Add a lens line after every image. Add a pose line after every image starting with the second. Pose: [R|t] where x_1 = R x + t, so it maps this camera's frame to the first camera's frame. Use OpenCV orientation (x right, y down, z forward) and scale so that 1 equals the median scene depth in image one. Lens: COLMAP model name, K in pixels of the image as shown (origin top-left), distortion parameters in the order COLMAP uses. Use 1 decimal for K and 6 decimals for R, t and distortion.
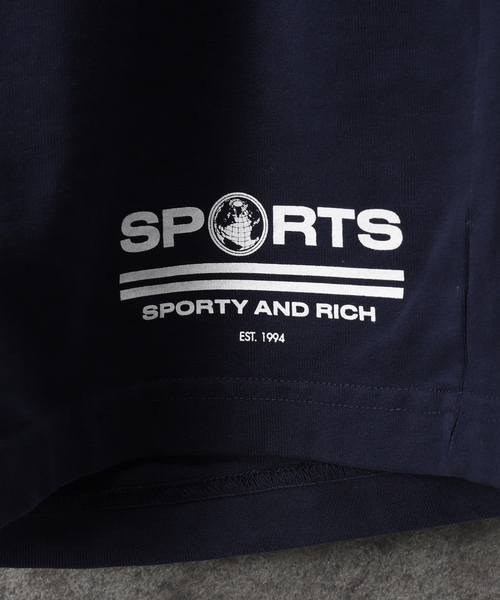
lens RADIAL K [[2327.1, 0, 250.0], [0, 2327.1, 300.0], [0, 0, 1]] dist [0.138336, 1.665829]
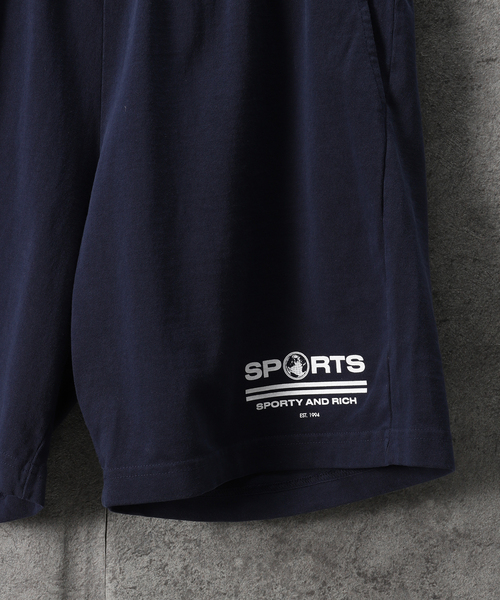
lens RADIAL K [[2327.1, 0, 250.0], [0, 2327.1, 300.0], [0, 0, 1]] dist [0.138336, 1.665829]
pose [[0.997163, -0.056779, -0.049416, 0.066160], [0.052596, 0.995228, -0.082188, 0.088407], [0.053846, 0.079355, 0.995391, -1.276299]]
